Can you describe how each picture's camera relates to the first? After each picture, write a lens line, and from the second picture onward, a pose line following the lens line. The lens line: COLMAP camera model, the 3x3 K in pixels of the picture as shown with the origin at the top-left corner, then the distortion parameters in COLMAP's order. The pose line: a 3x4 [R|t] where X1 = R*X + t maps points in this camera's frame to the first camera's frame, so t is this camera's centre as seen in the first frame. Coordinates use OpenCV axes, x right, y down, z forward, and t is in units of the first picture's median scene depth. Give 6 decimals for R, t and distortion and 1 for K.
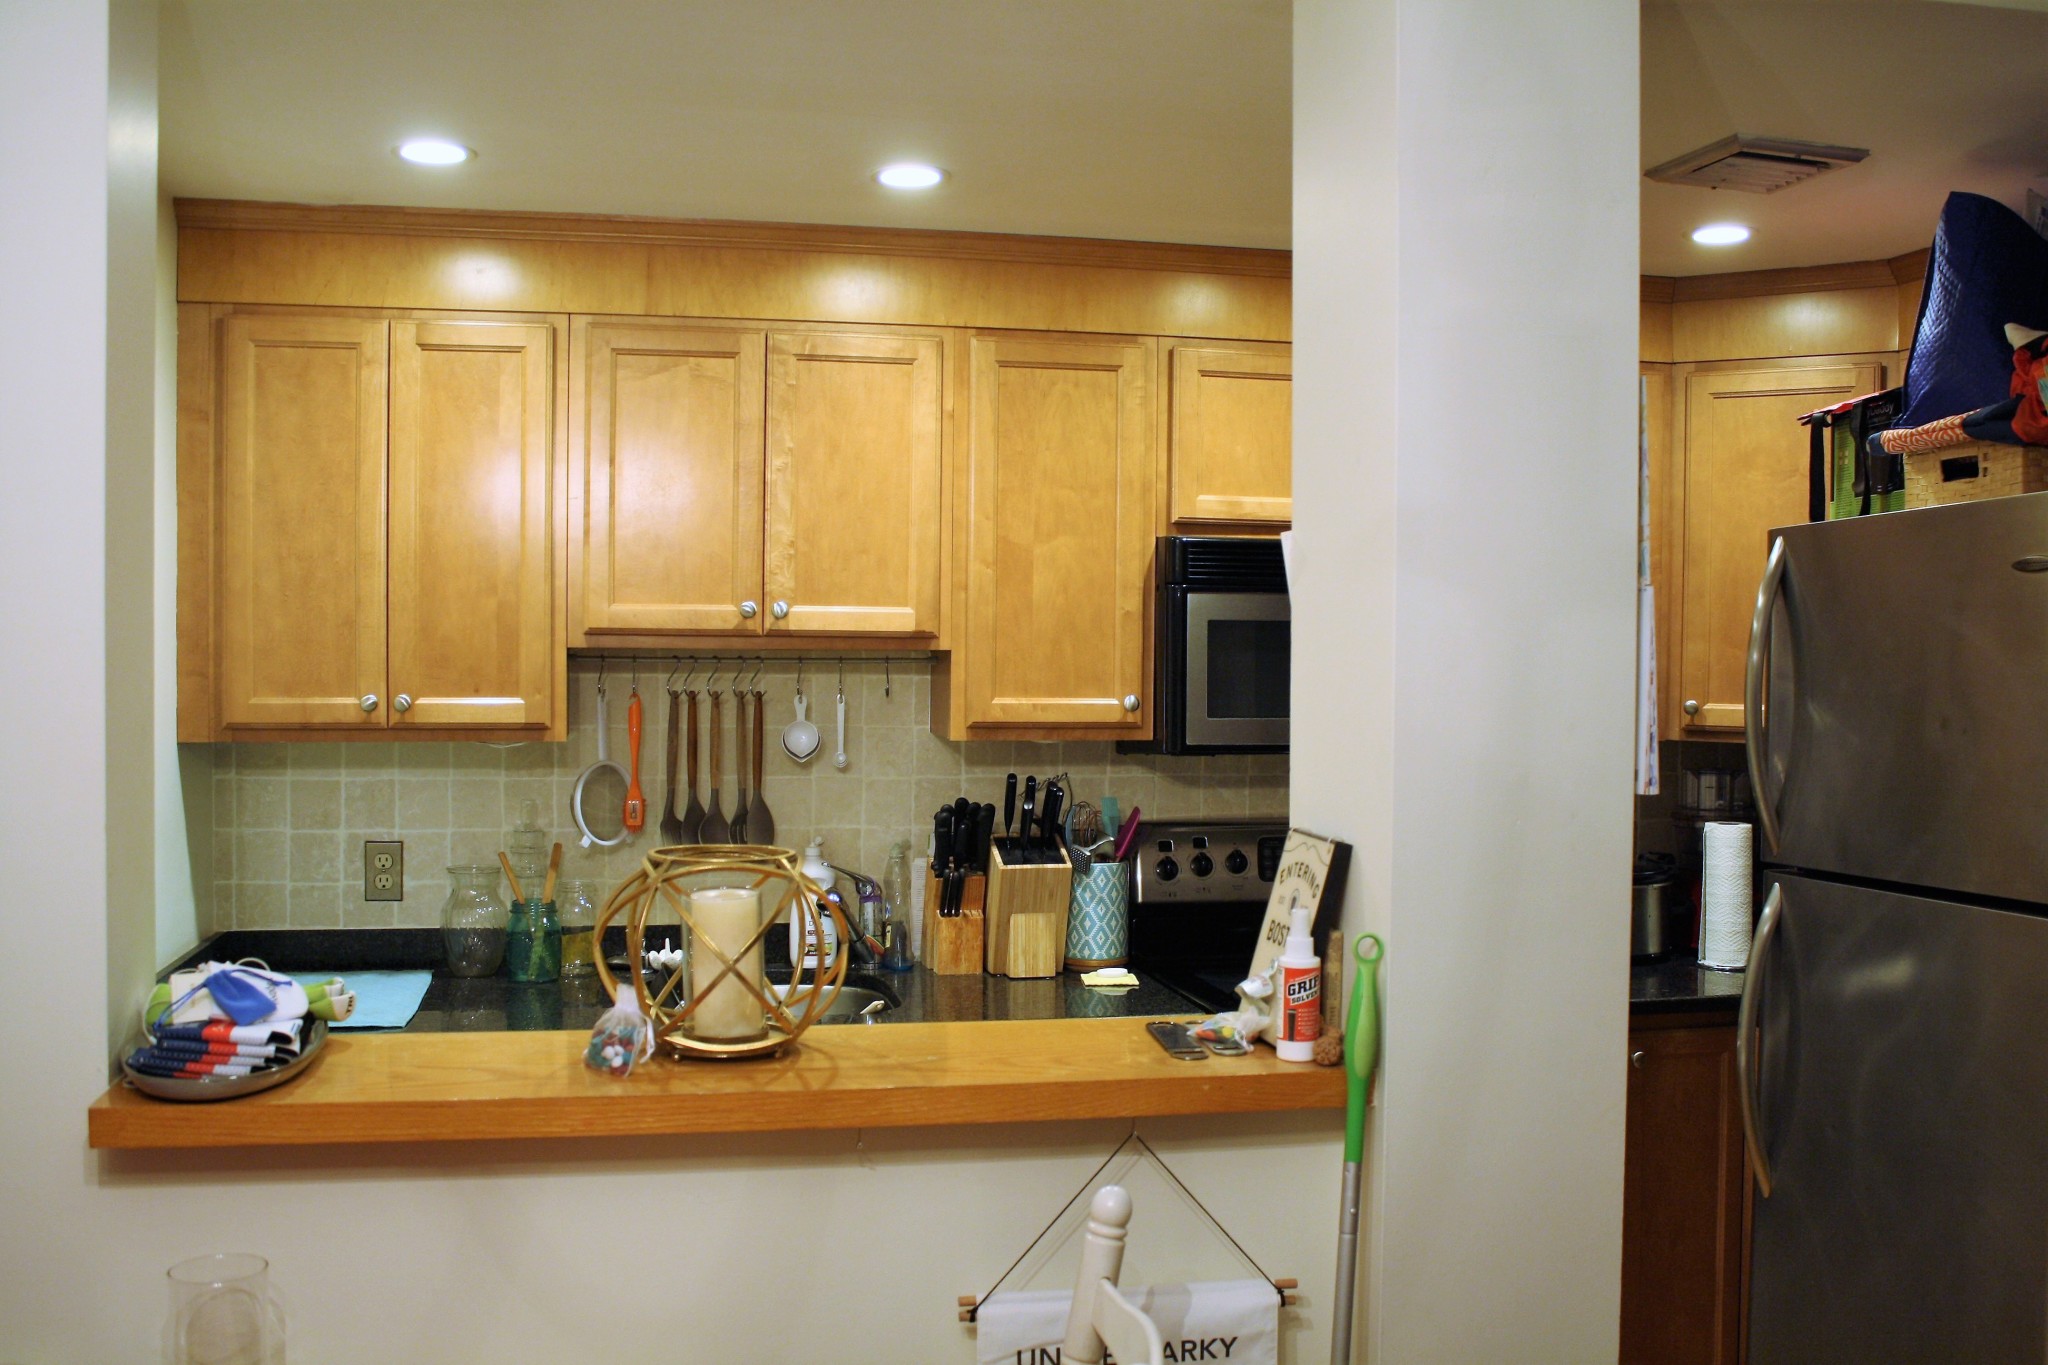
lens RADIAL K [[1914.0, 0, 1019.0], [0, 1914.0, 679.2], [0, 0, 1]] dist [-0.111489, 0.000000]
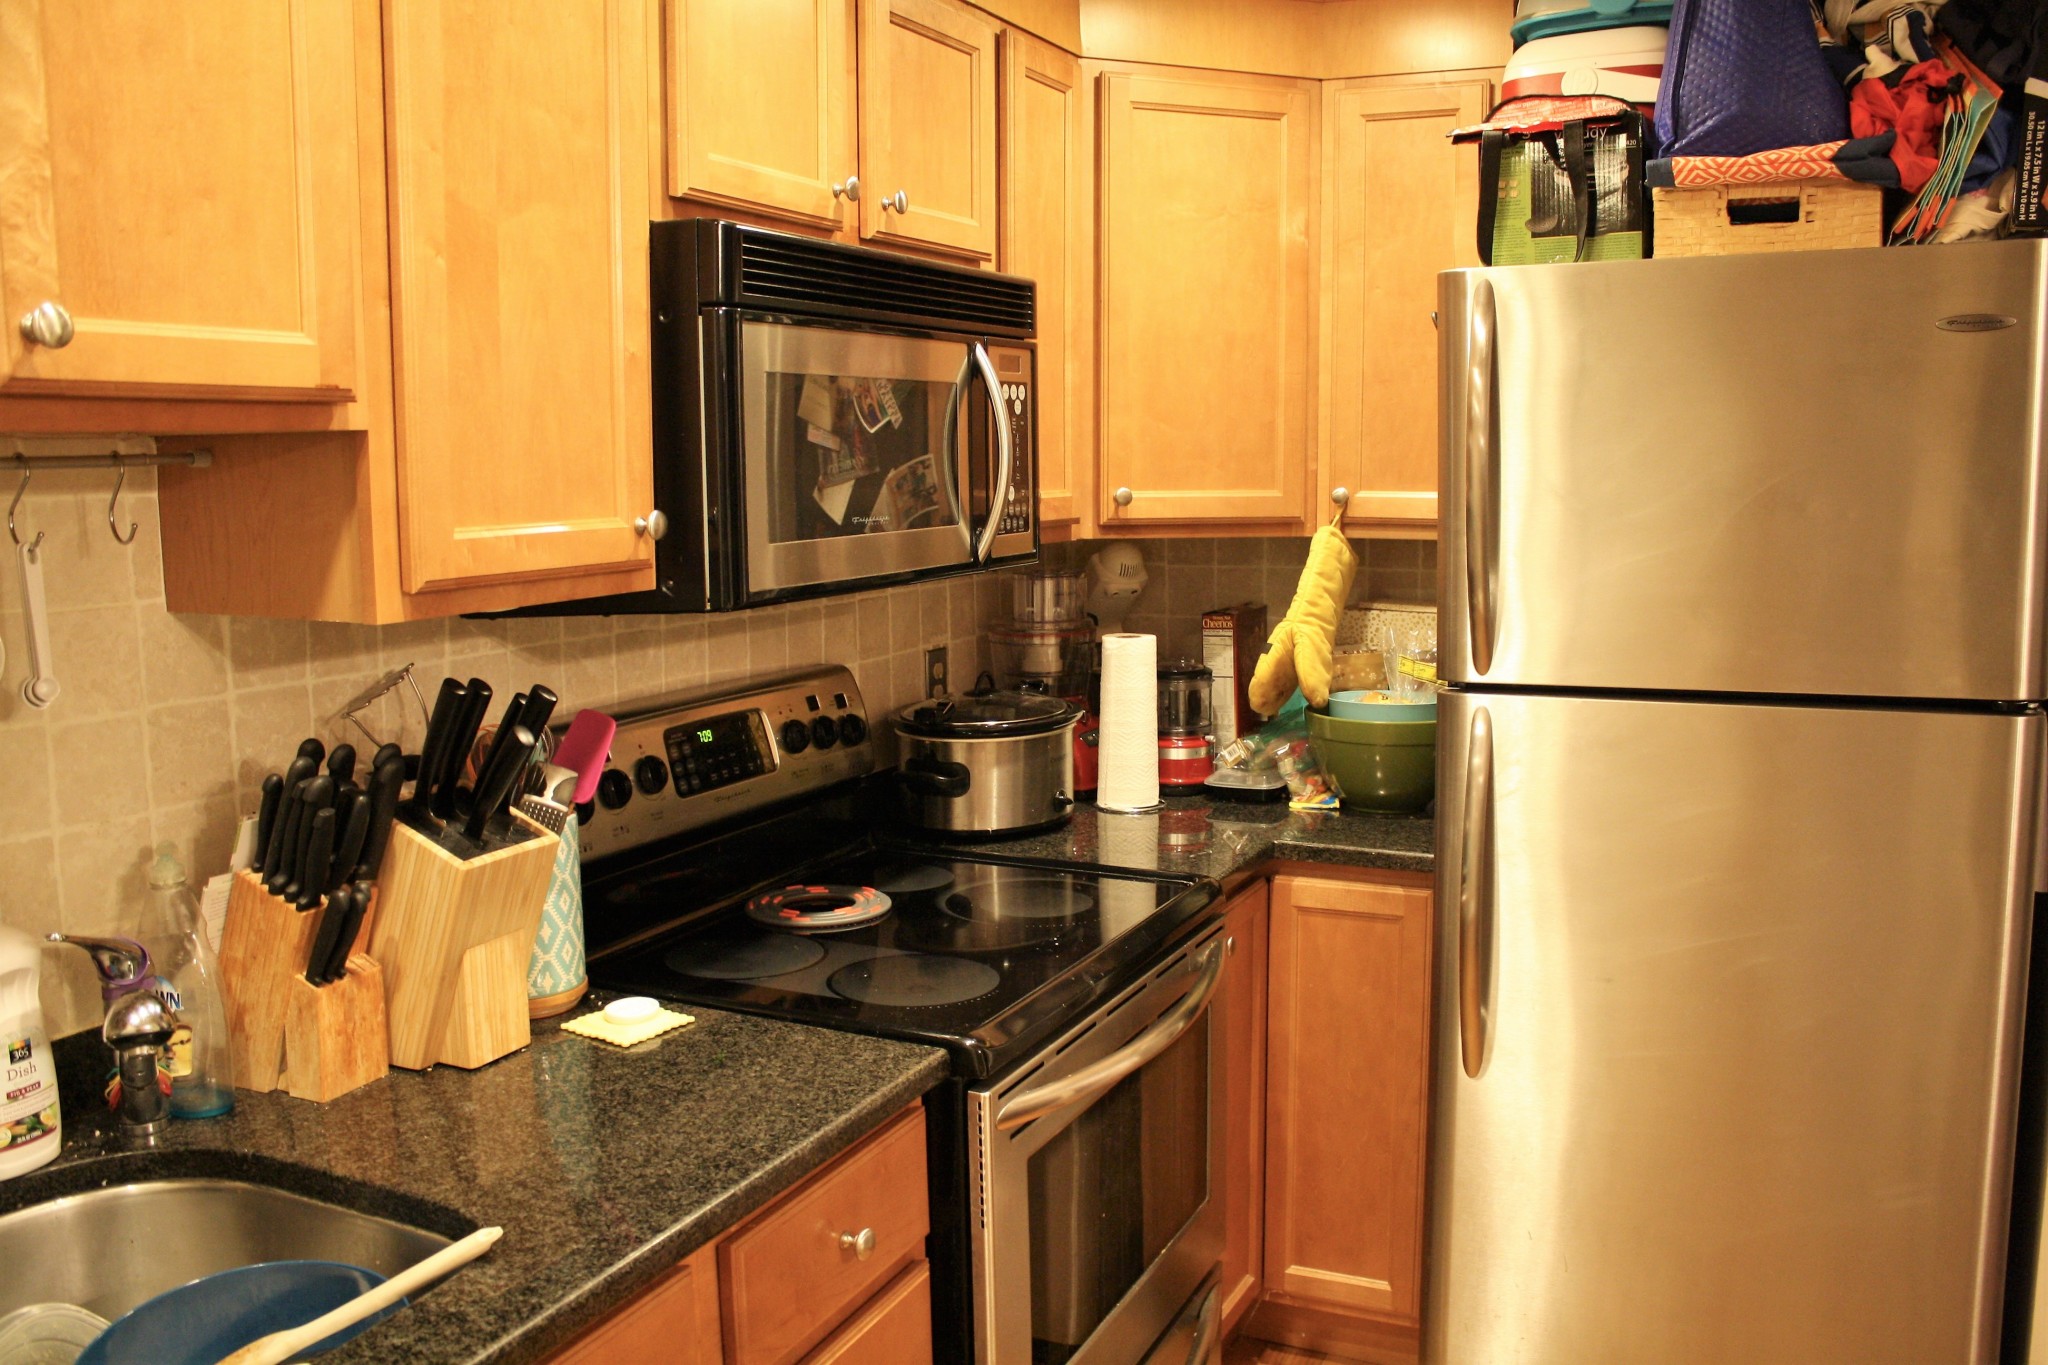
lens RADIAL K [[1711.1, 0, 1034.1], [0, 1711.1, 687.9], [0, 0, 1]] dist [-0.146516, 0.117186]
pose [[0.599751, -0.123314, 0.790628, -0.260846], [0.023094, 0.990310, 0.136940, -0.005092], [-0.799853, -0.063872, 0.596788, 0.615641]]
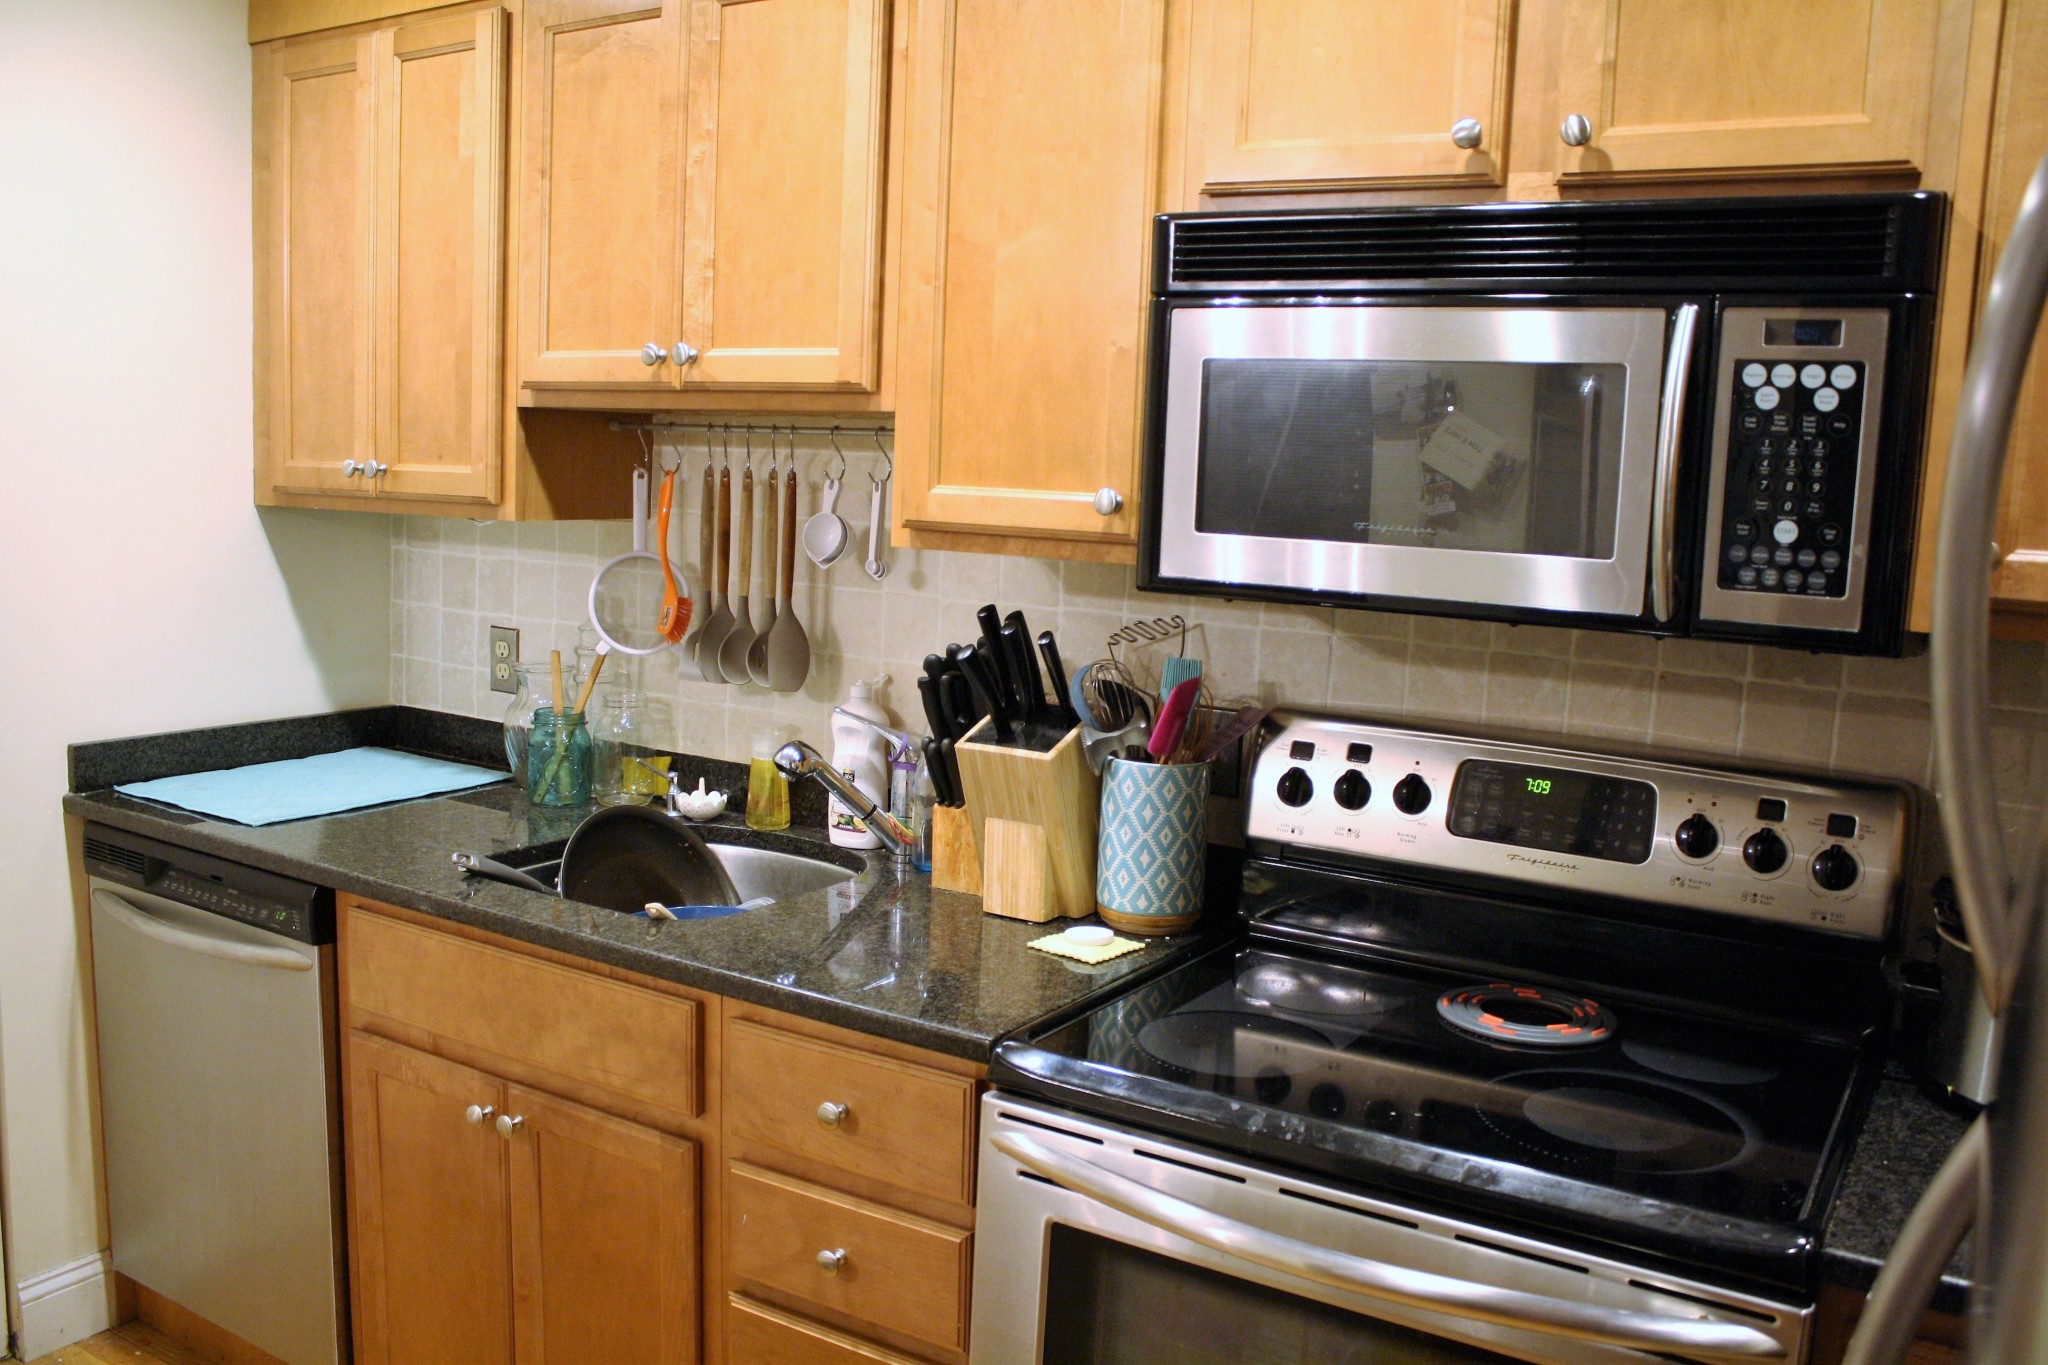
lens RADIAL K [[1711.1, 0, 1024.6], [0, 1711.1, 684.4], [0, 0, 1]] dist [-0.146516, 0.117186]
pose [[0.720132, 0.110307, -0.685013, 0.407709], [-0.043776, 0.992538, 0.113808, 0.009352], [0.692455, -0.051969, 0.719587, 0.587341]]
